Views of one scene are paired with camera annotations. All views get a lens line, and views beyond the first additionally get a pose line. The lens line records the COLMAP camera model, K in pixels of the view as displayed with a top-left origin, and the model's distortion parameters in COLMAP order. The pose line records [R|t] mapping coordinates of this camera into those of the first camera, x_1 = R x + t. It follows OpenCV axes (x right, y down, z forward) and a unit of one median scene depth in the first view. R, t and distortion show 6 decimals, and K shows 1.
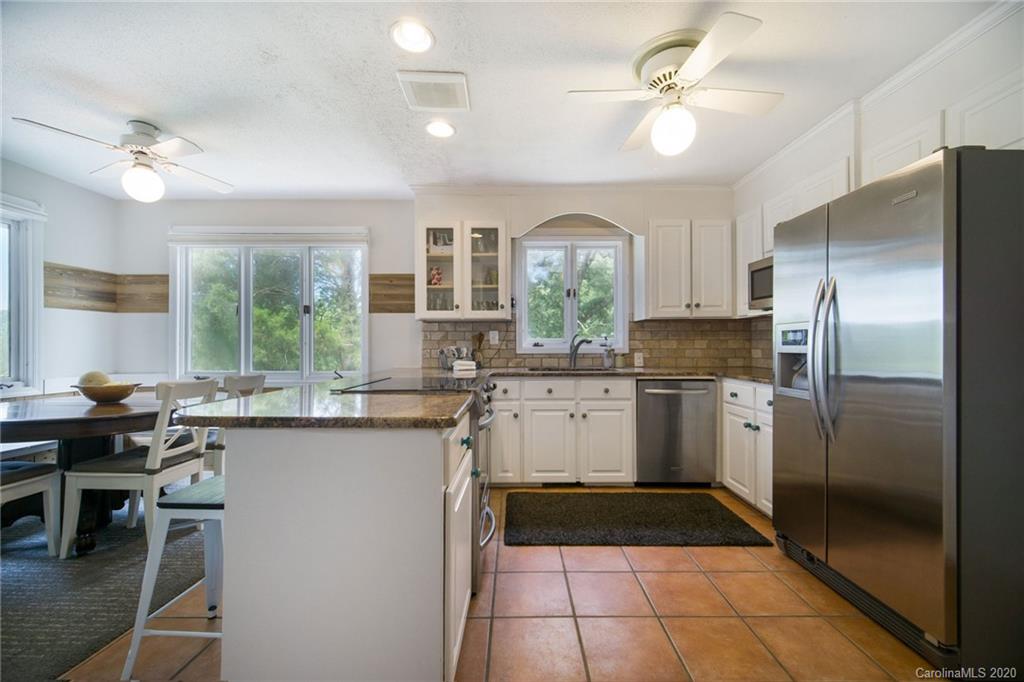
lens RADIAL K [[441.5, 0, 515.1], [0, 441.5, 347.8], [0, 0, 1]] dist [0.012066, 0.000027]
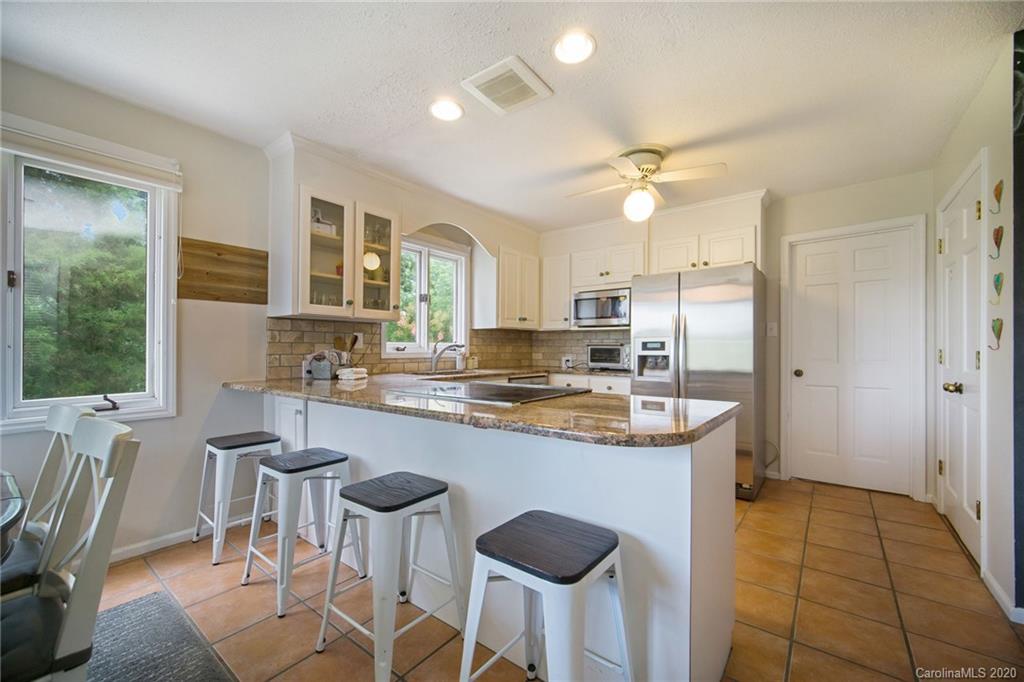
lens RADIAL K [[409.2, 0, 527.6], [0, 409.2, 355.7], [0, 0, 1]] dist [-0.000956, -0.000089]
pose [[0.606183, -0.010010, 0.795262, -0.537540], [0.000713, 0.999927, 0.012043, -0.003482], [-0.795325, -0.006734, 0.606146, 0.268540]]
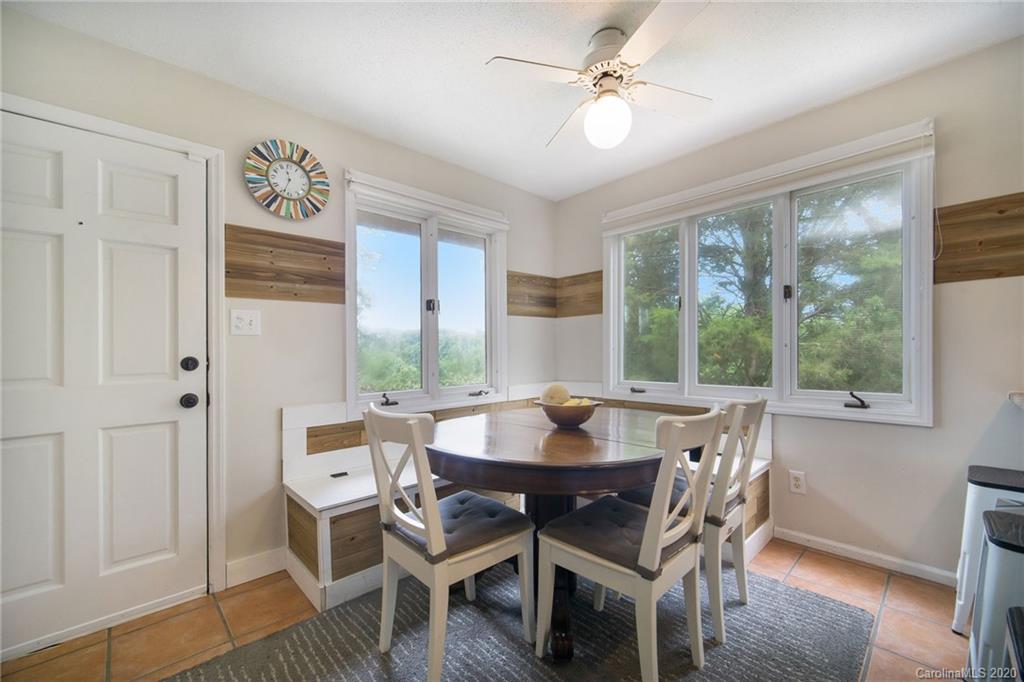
lens RADIAL K [[411.4, 0, 490.5], [0, 411.4, 355.3], [0, 0, 1]] dist [0.015305, 0.000028]
pose [[0.670504, -0.002785, -0.741901, -0.342444], [0.010969, 0.999921, 0.006160, -0.003709], [0.741825, -0.012268, 0.670482, 0.305242]]
